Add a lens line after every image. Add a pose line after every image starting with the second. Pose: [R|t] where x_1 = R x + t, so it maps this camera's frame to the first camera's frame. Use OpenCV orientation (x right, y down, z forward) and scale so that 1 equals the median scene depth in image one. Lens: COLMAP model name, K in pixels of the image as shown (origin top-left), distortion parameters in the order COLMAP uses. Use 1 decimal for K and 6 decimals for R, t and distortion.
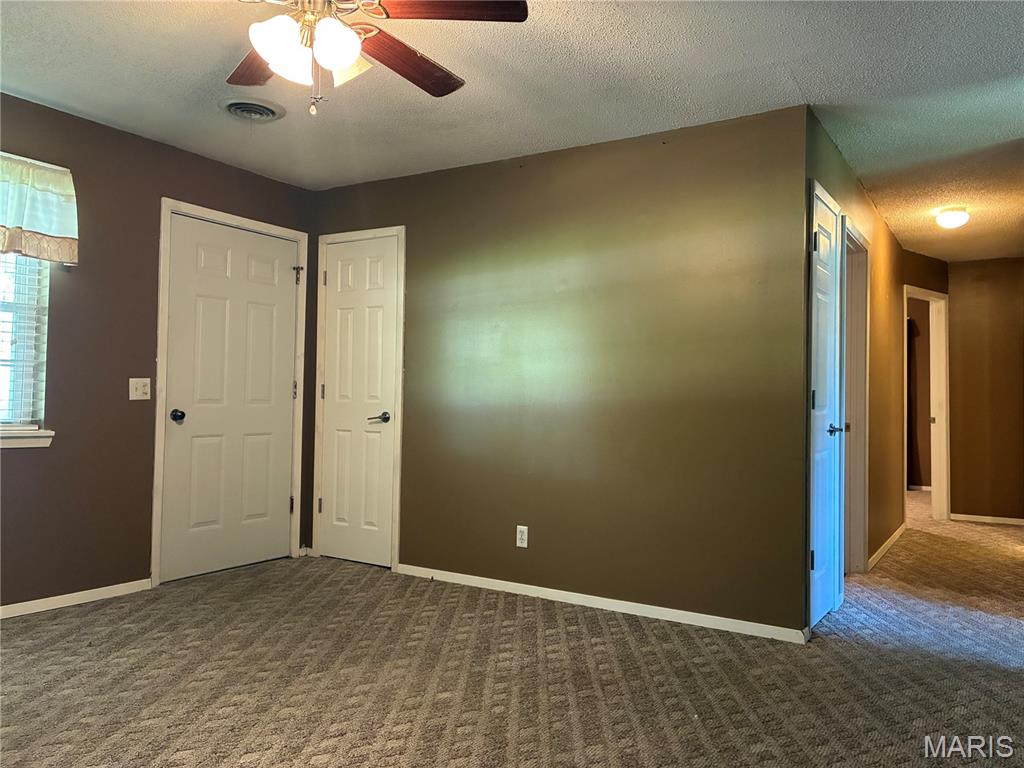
lens RADIAL K [[769.3, 0, 514.5], [0, 769.3, 378.4], [0, 0, 1]] dist [0.064642, -0.091232]
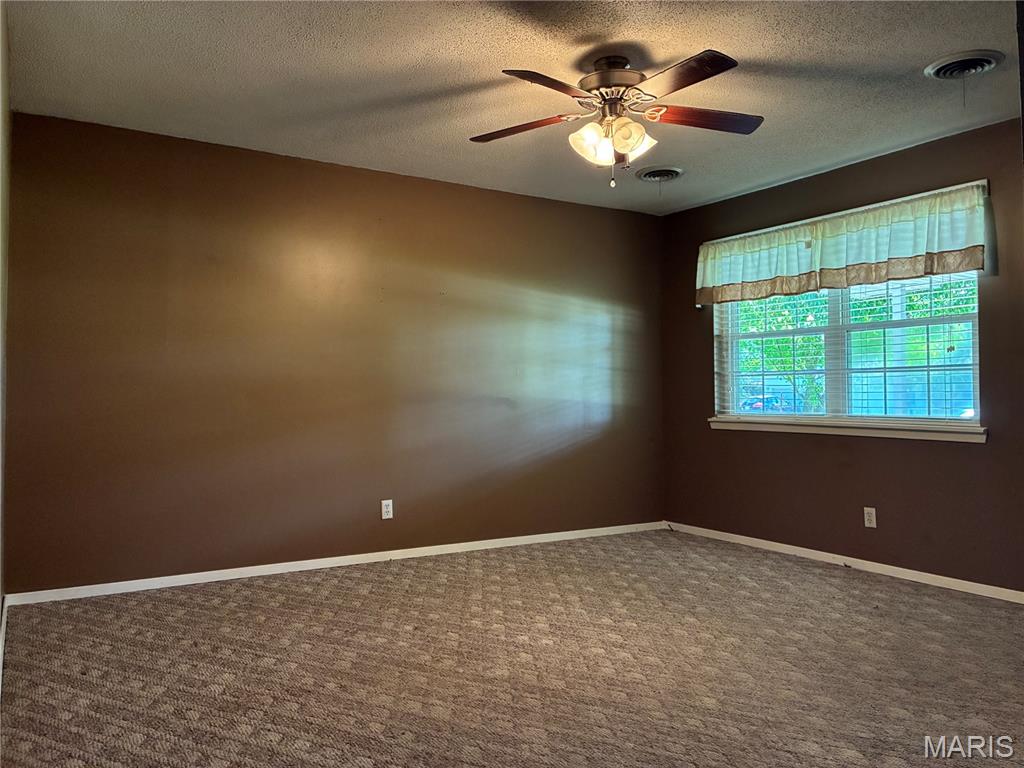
lens RADIAL K [[769.3, 0, 514.5], [0, 769.3, 378.4], [0, 0, 1]] dist [0.064642, -0.091232]
pose [[-0.424489, -0.034890, -0.904760, 0.861822], [0.018329, 0.998721, -0.047114, 0.050015], [0.905247, -0.036583, -0.423307, 1.160726]]
